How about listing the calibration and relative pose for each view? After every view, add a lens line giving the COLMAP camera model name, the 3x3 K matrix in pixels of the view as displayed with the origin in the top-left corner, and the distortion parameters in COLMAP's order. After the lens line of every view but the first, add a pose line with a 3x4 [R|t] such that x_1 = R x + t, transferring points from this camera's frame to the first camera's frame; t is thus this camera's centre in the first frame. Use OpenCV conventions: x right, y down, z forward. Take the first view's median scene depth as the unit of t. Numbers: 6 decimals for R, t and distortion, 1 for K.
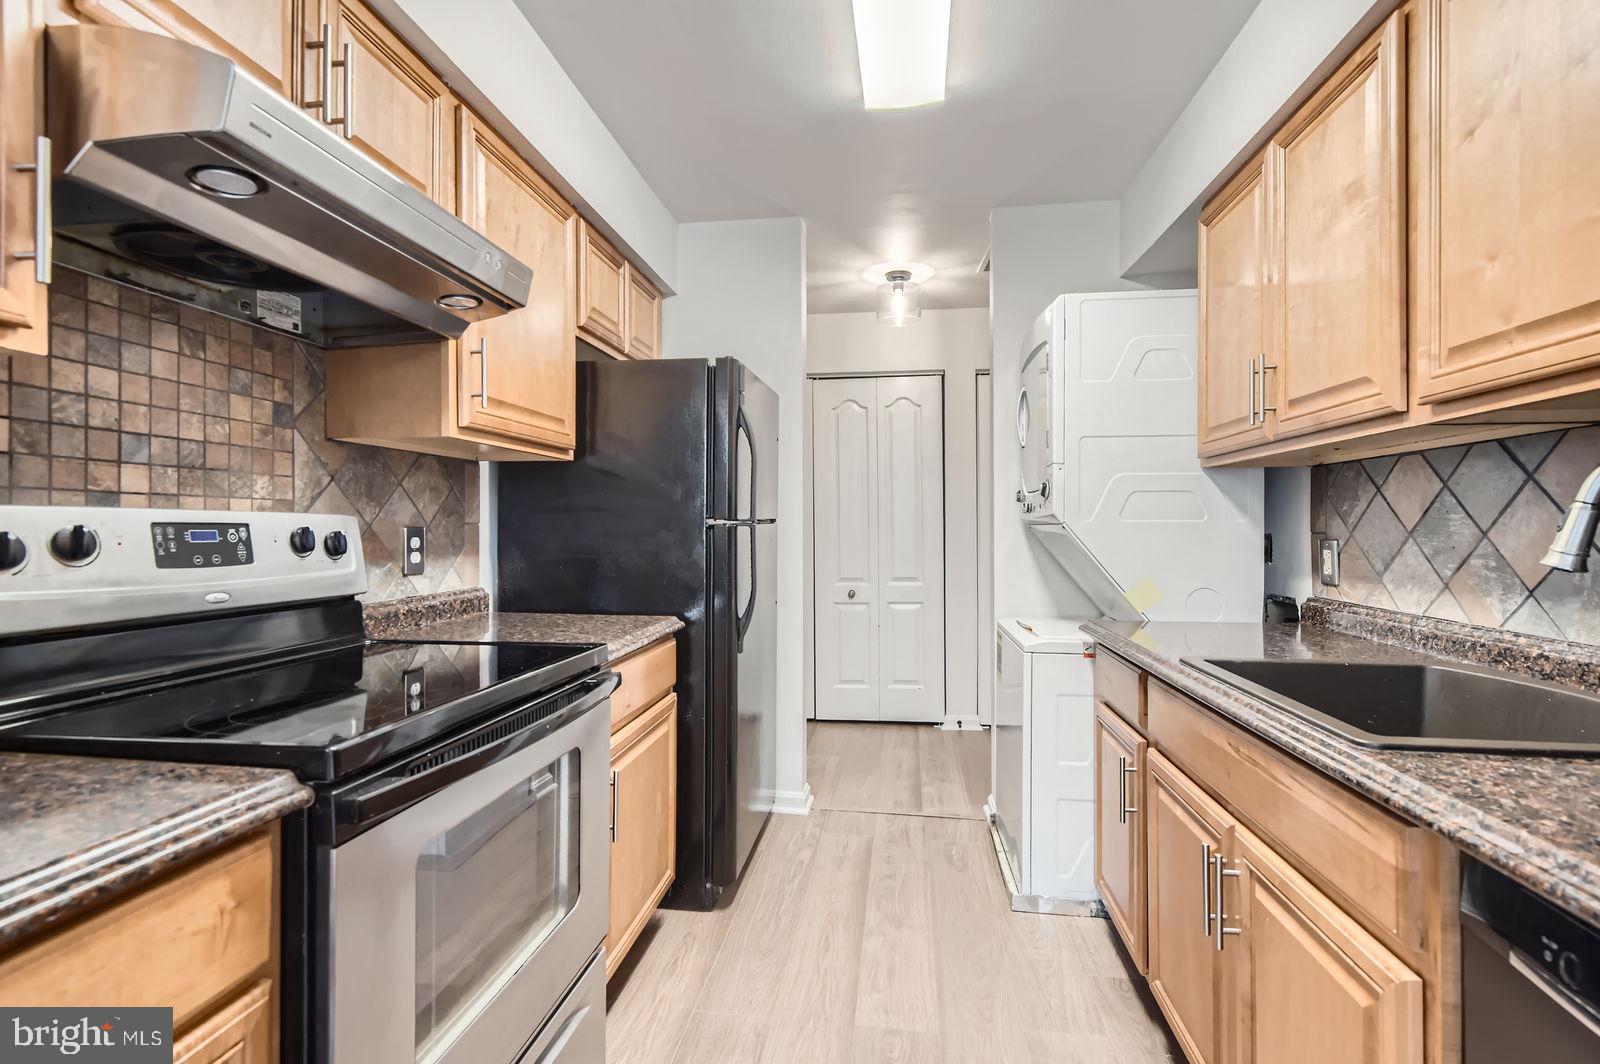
lens RADIAL K [[735.3, 0, 800.2], [0, 735.3, 525.7], [0, 0, 1]] dist [0.018396, -0.005344]
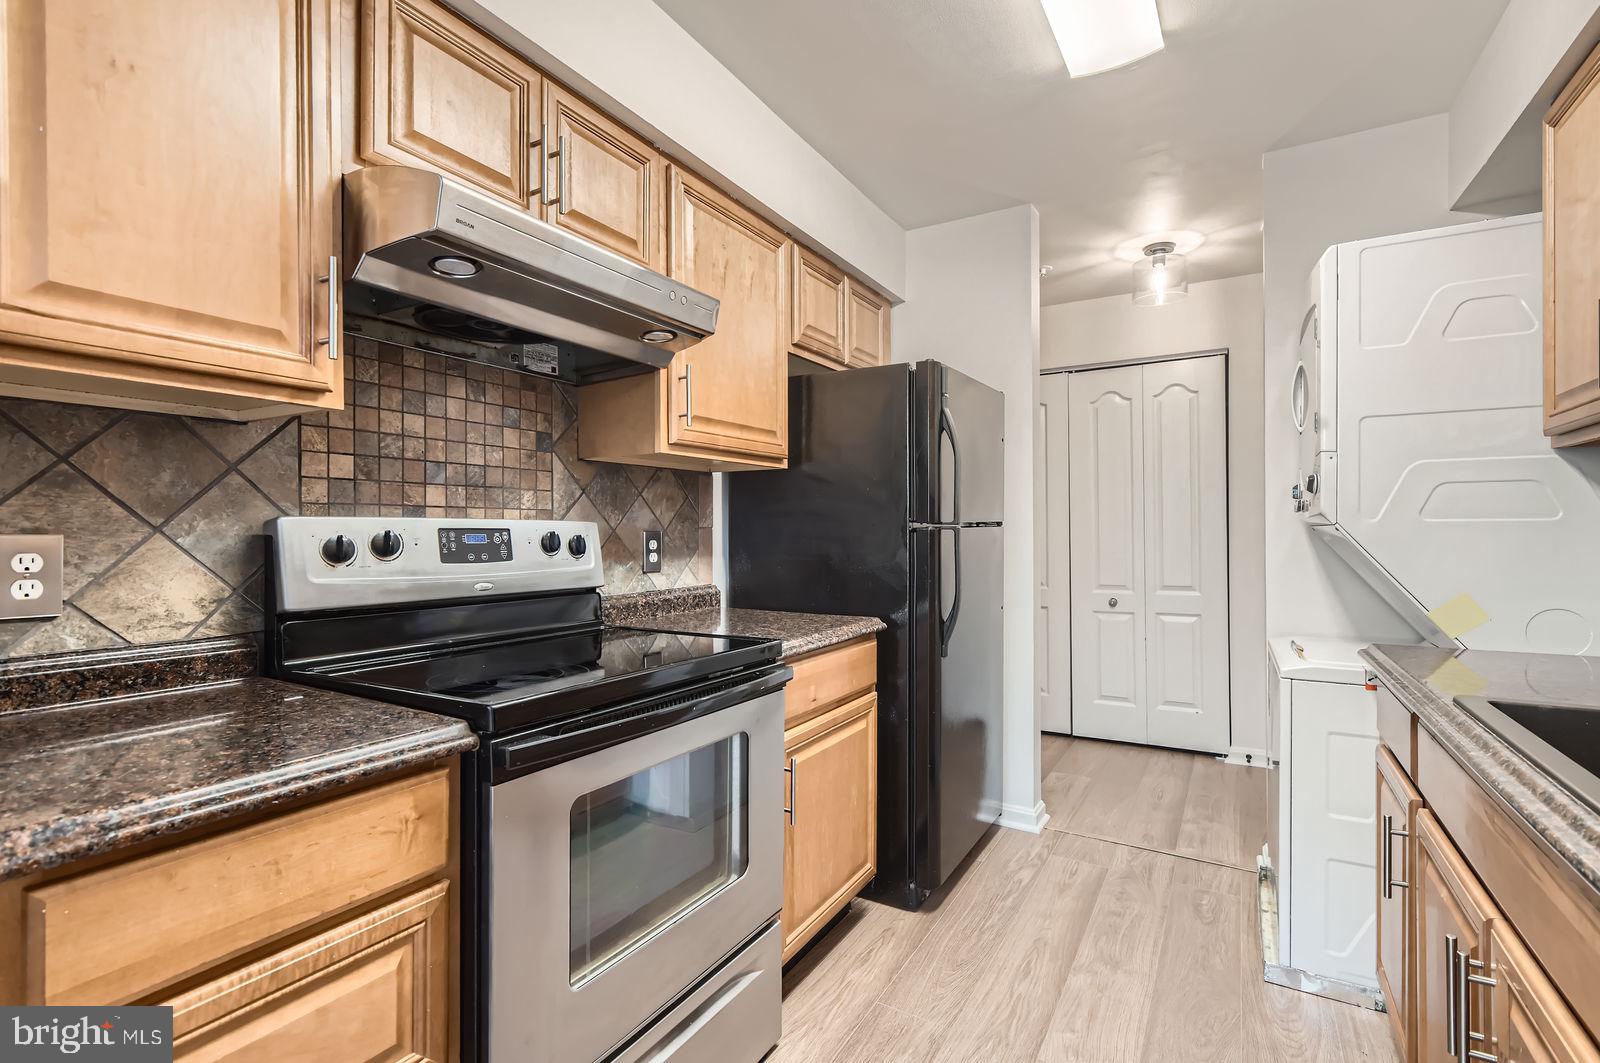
lens RADIAL K [[734.9, 0, 809.2], [0, 734.9, 529.7], [0, 0, 1]] dist [0.013885, -0.000651]
pose [[0.925869, -0.004461, -0.377820, 0.136858], [0.004606, 0.999989, -0.000519, 0.000947], [0.377818, -0.001260, 0.925879, 0.016773]]
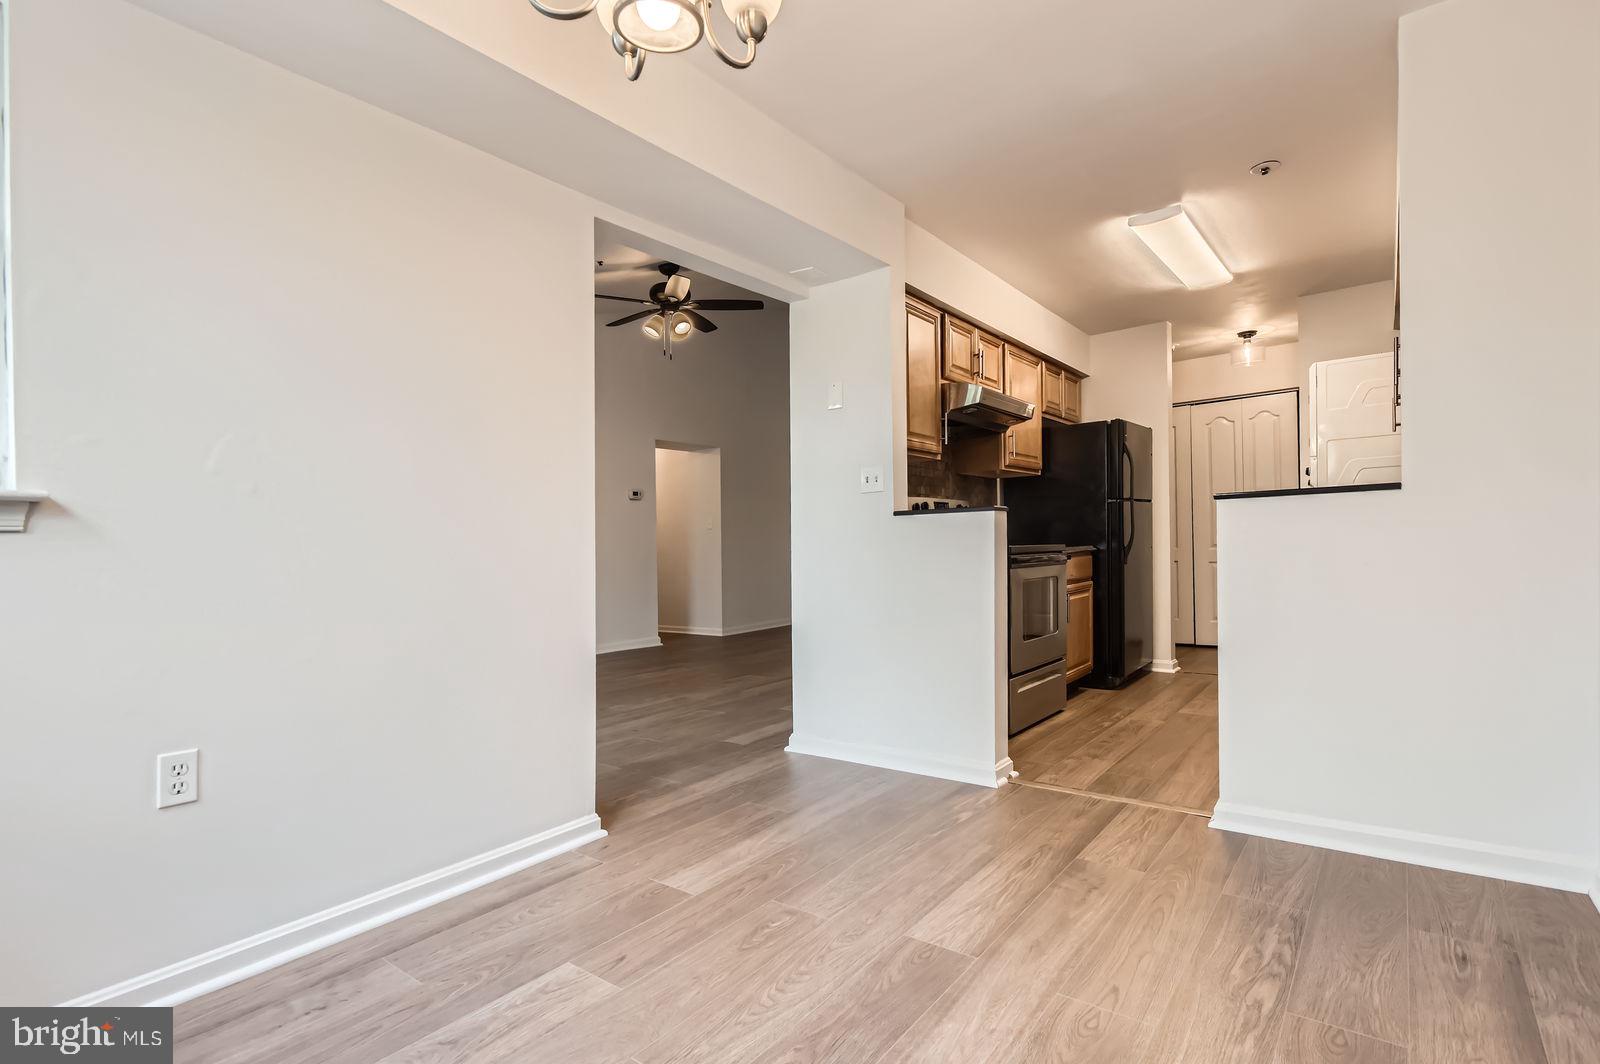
lens RADIAL K [[757.8, 0, 829.9], [0, 757.8, 556.0], [0, 0, 1]] dist [0.029002, -0.000281]
pose [[0.878401, -0.010578, -0.477807, 0.225611], [0.024192, 0.999458, 0.022347, 0.091409], [0.477312, -0.031189, 0.878180, -1.355131]]
